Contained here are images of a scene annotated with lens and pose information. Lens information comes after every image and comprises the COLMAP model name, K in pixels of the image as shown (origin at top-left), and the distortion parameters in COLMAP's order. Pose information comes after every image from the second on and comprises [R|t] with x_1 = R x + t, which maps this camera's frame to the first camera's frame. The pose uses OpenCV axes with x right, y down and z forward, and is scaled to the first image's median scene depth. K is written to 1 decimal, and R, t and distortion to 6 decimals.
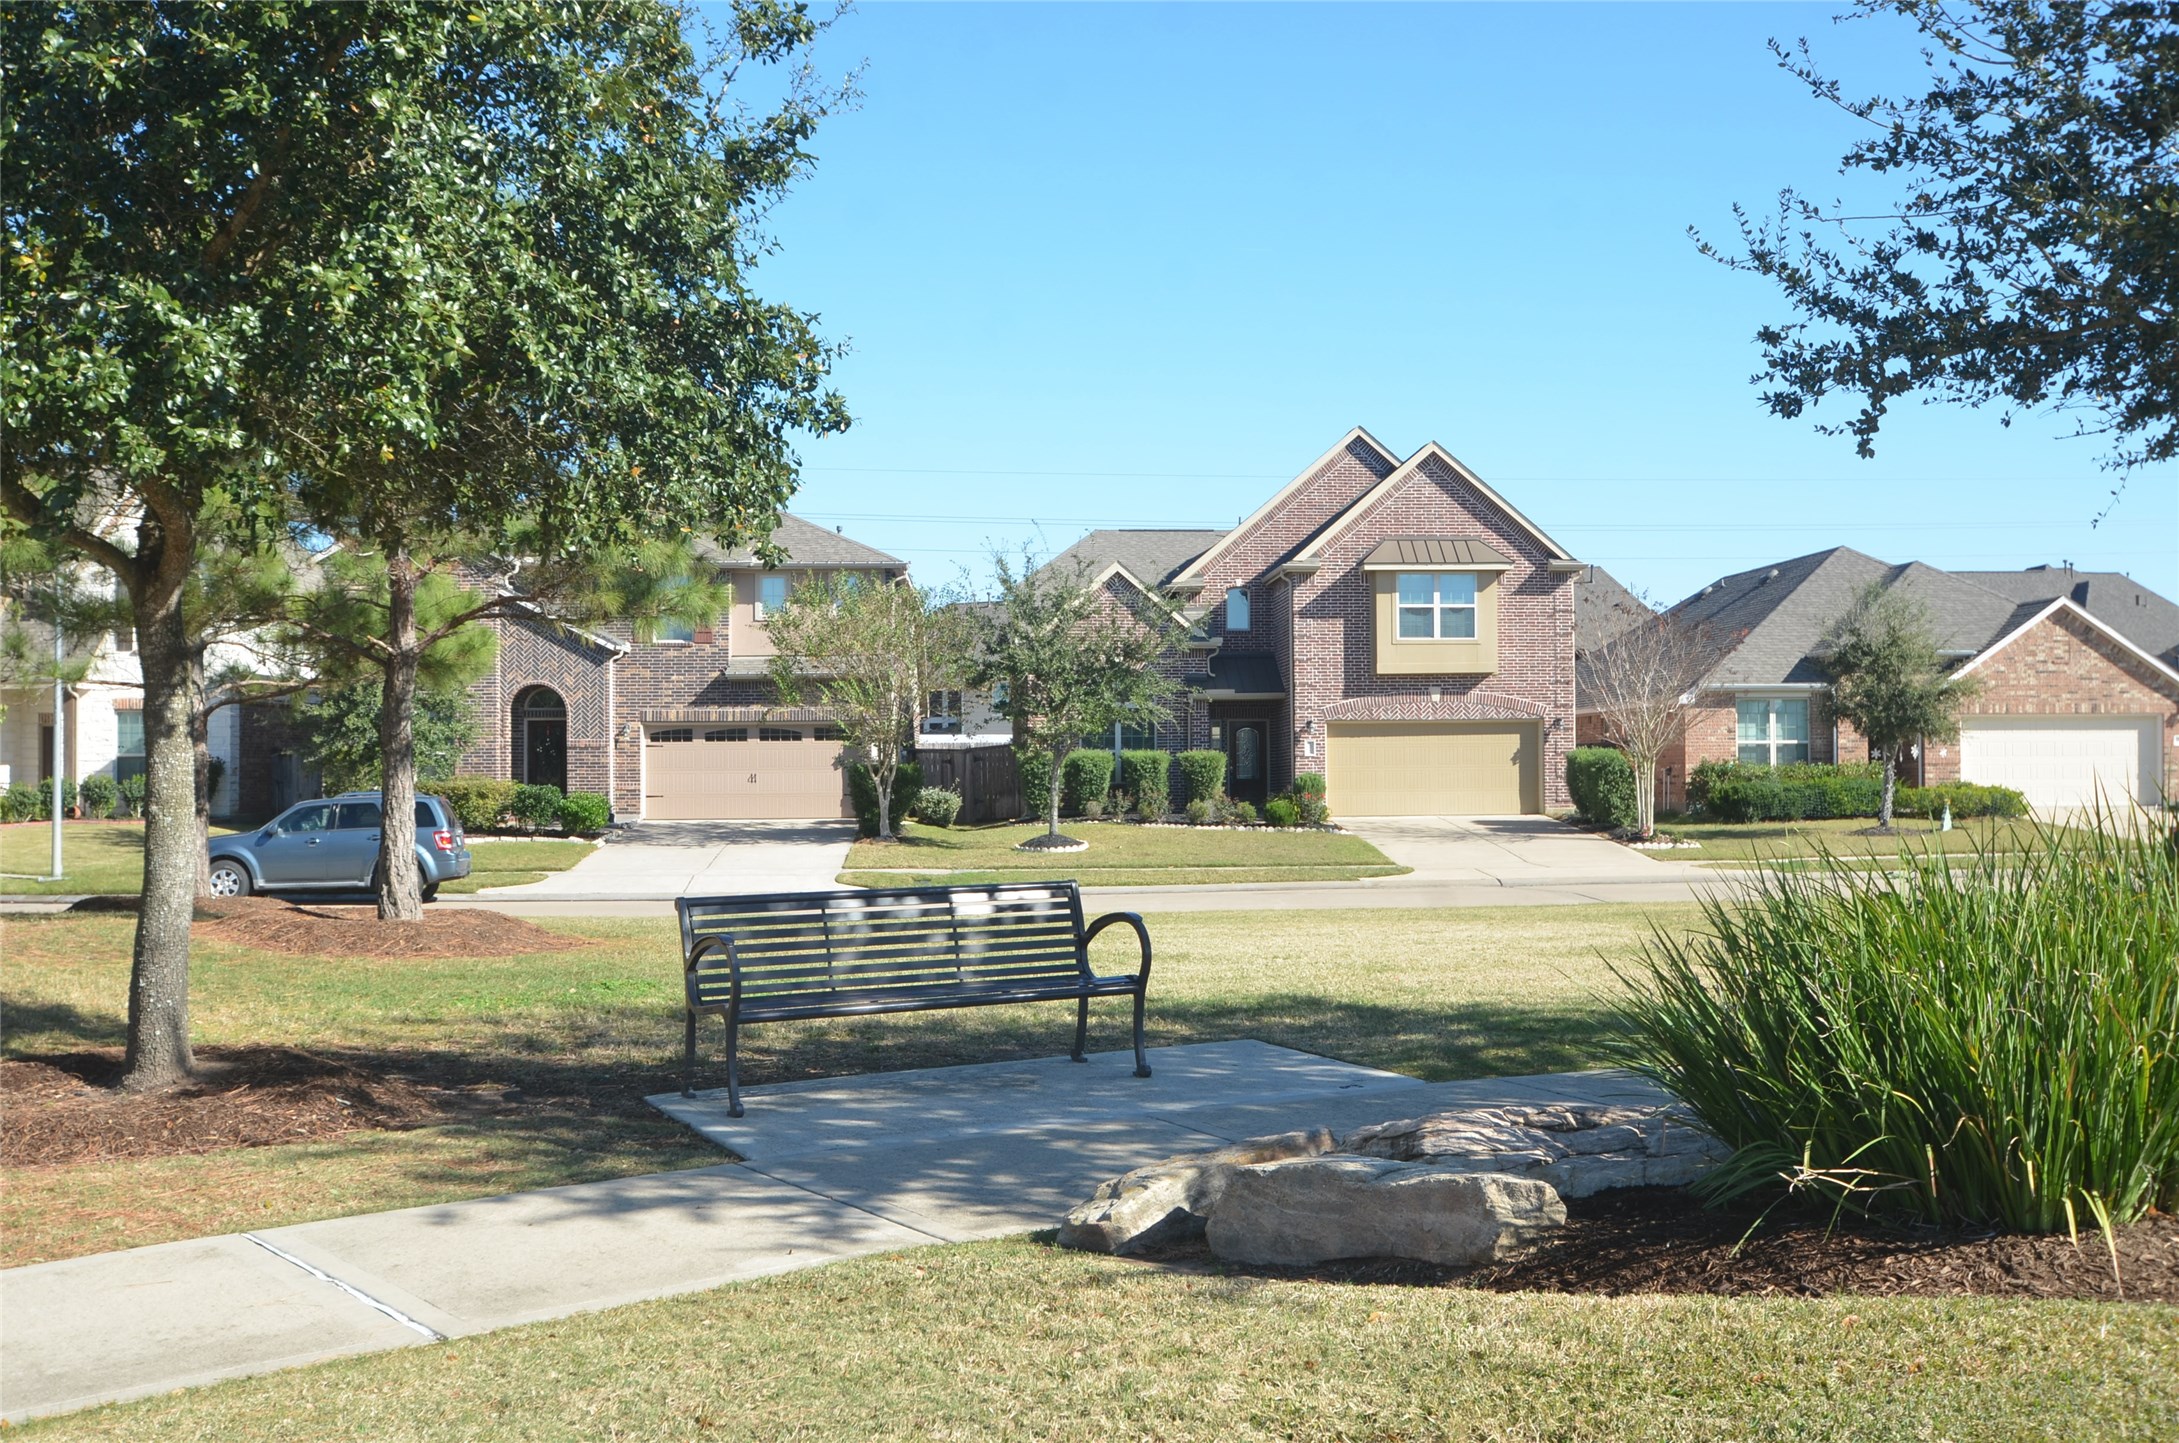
lens RADIAL K [[2096.6, 0, 1078.1], [0, 2096.6, 724.1], [0, 0, 1]] dist [-0.058772, 0.000000]
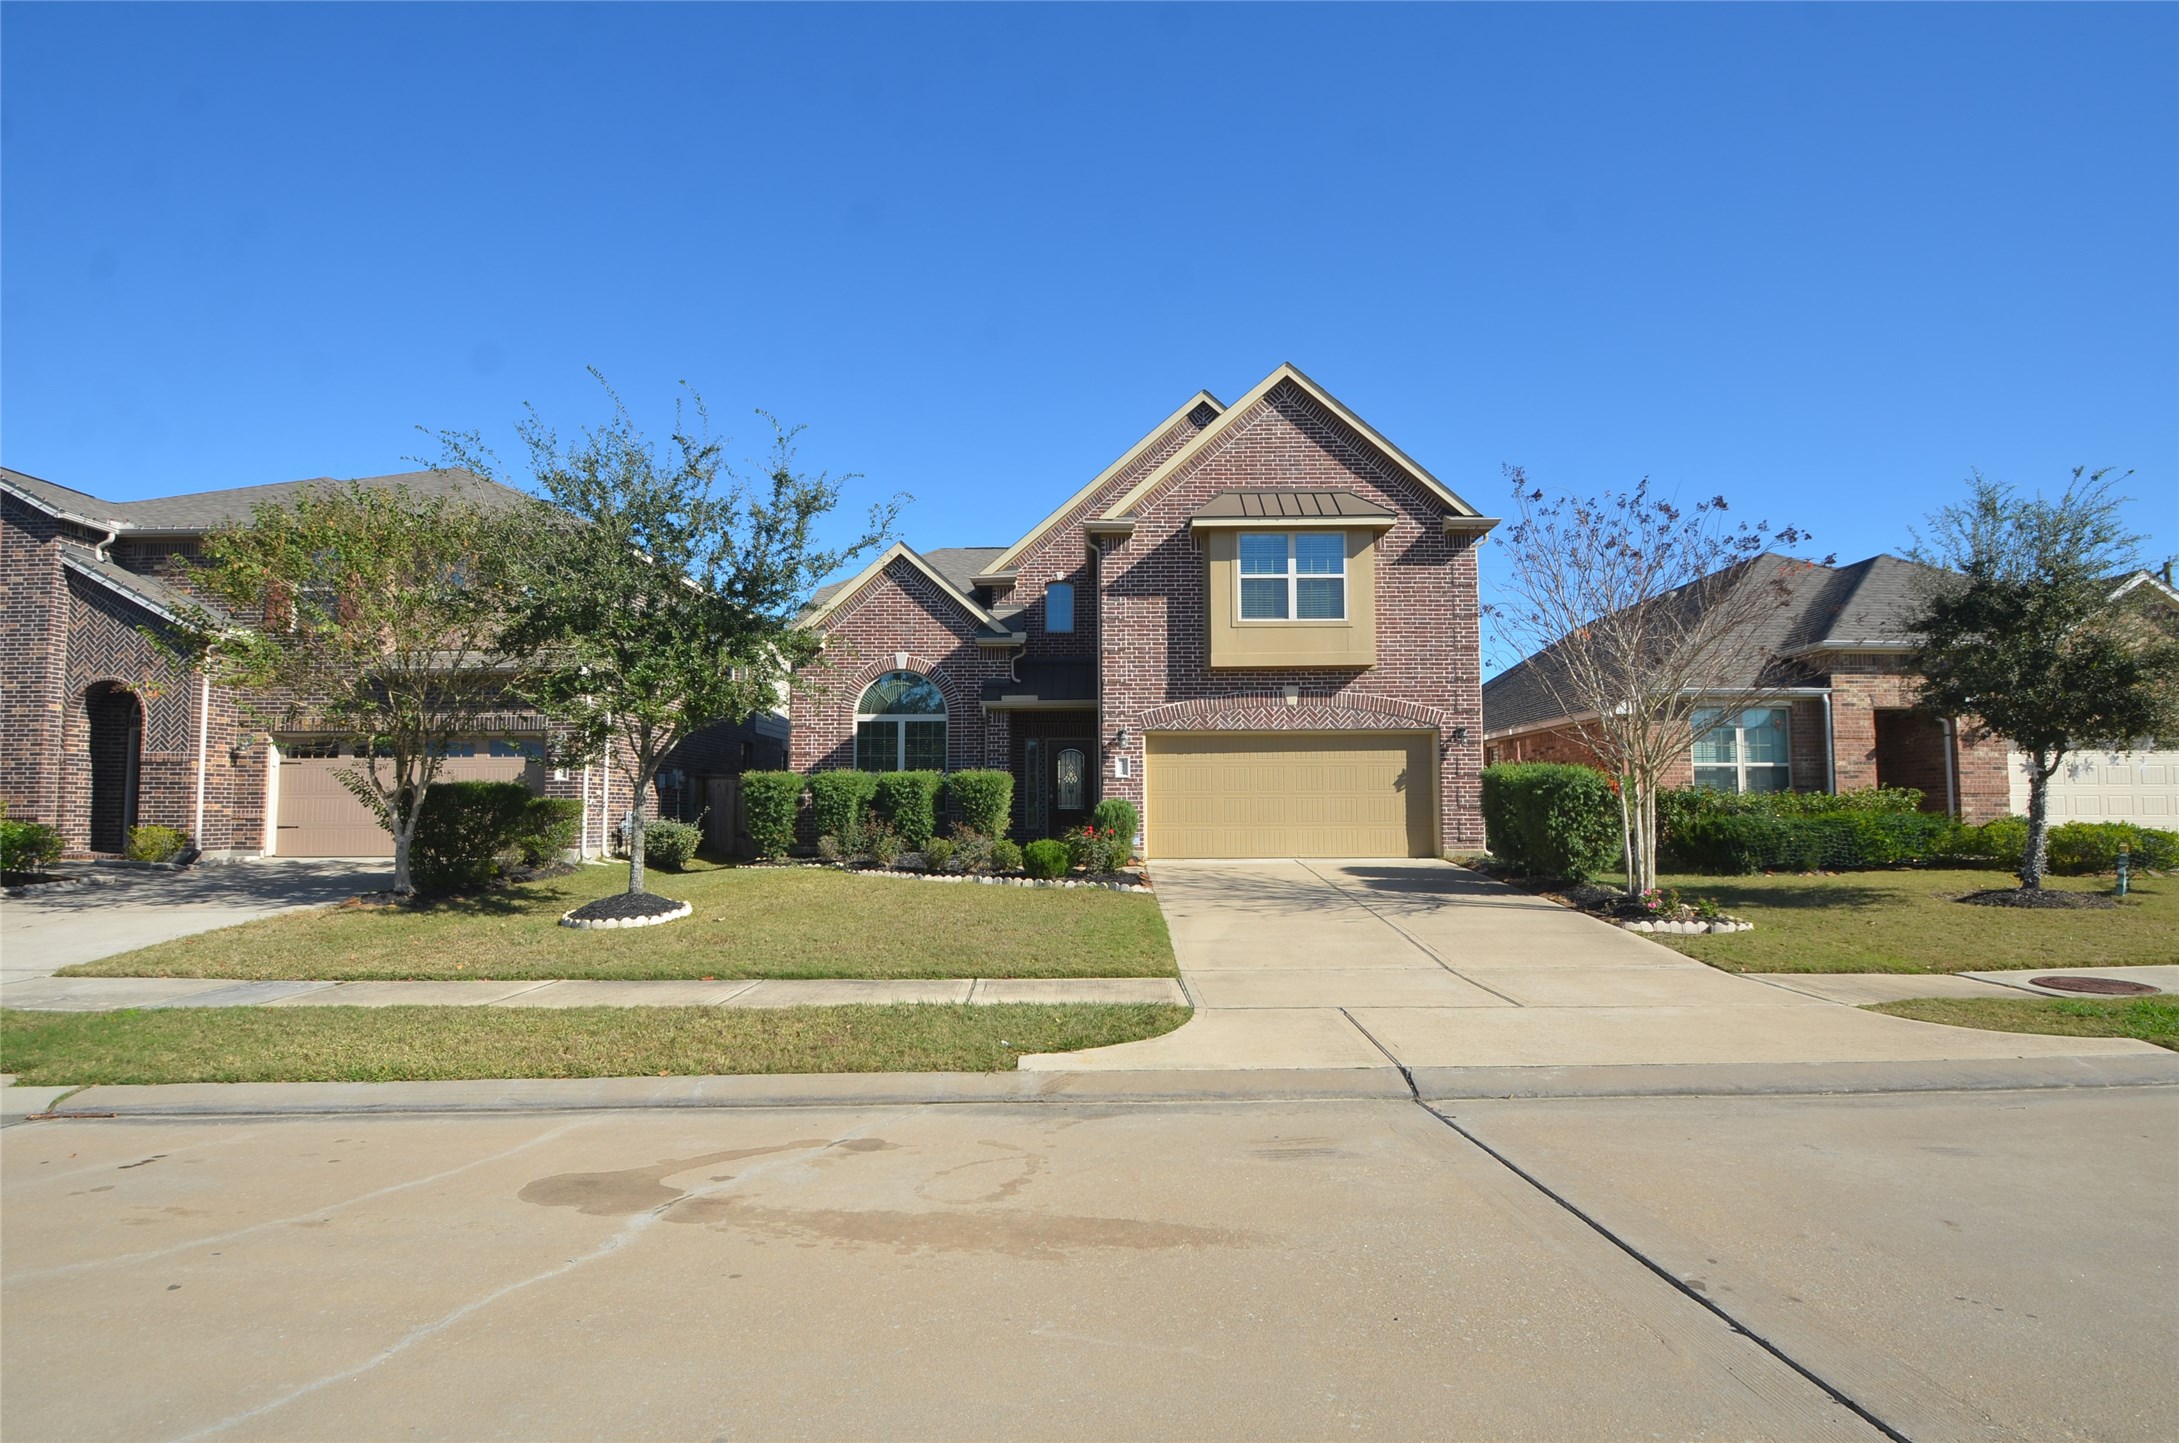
lens RADIAL K [[1226.5, 0, 1040.9], [0, 1226.5, 722.8], [0, 0, 1]] dist [-0.006238, -0.000425]
pose [[0.998045, -0.000170, -0.062497, 0.109271], [-0.003068, 0.998657, -0.051717, 0.018419], [0.062422, 0.051808, 0.996704, 0.561115]]
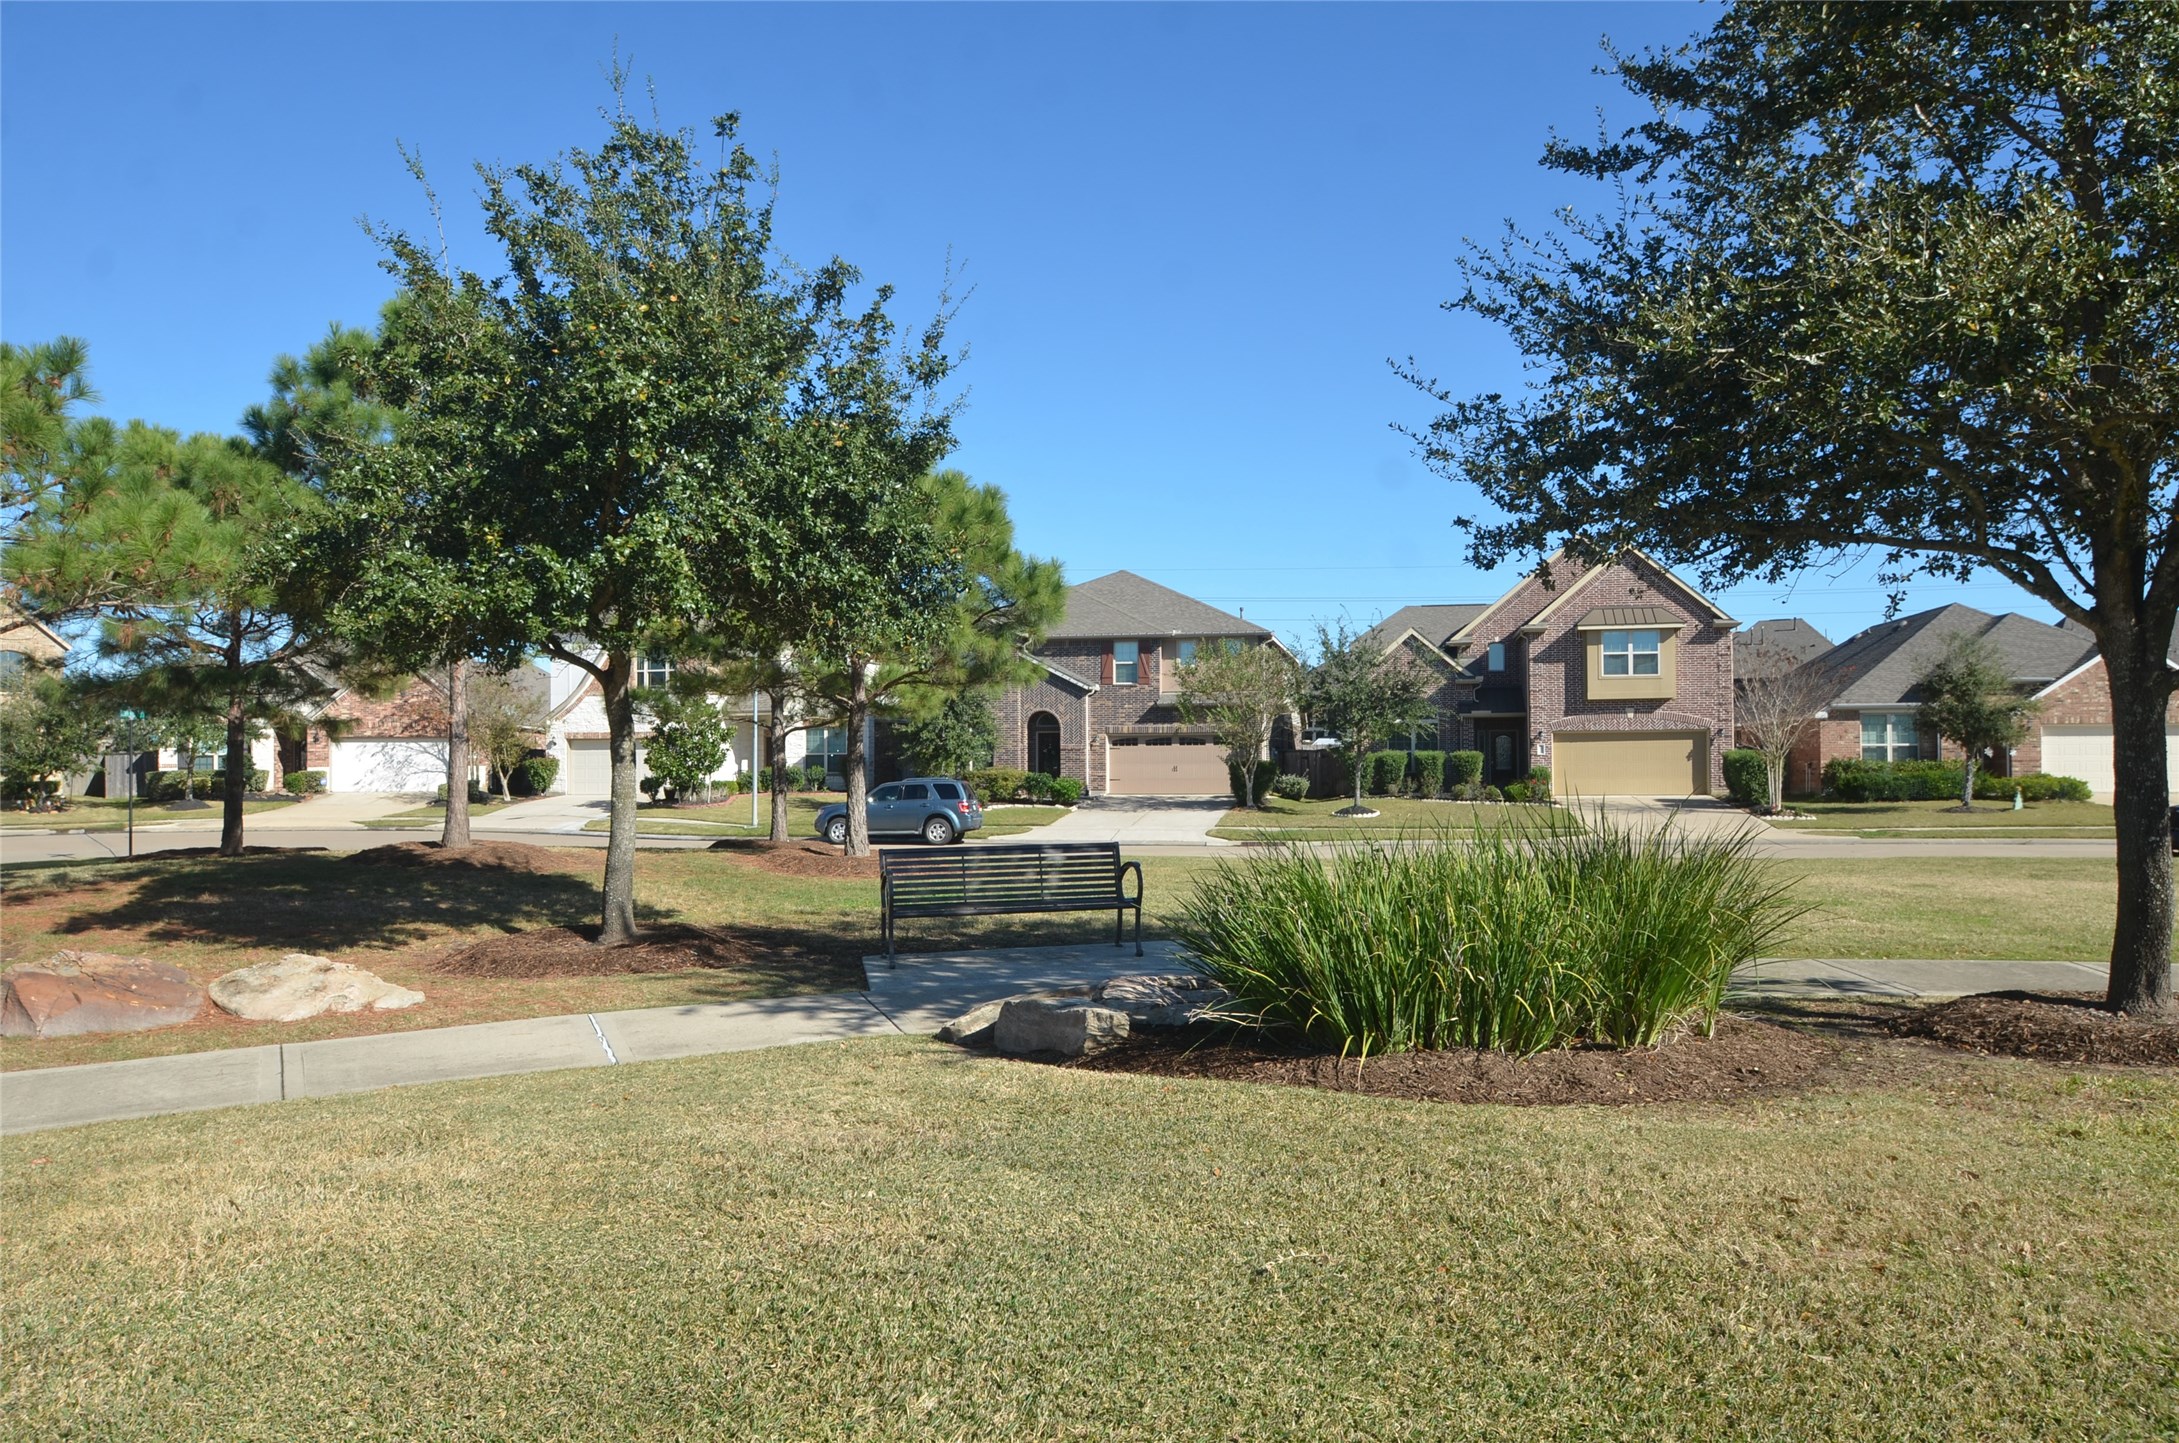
lens RADIAL K [[1356.8, 0, 1081.7], [0, 1356.8, 730.4], [0, 0, 1]] dist [-0.031911, 0.004569]
pose [[0.965864, -0.004291, -0.259014, 0.044201], [0.004279, 0.999991, -0.000607, -0.003023], [0.259014, -0.000522, 0.965873, -0.016197]]
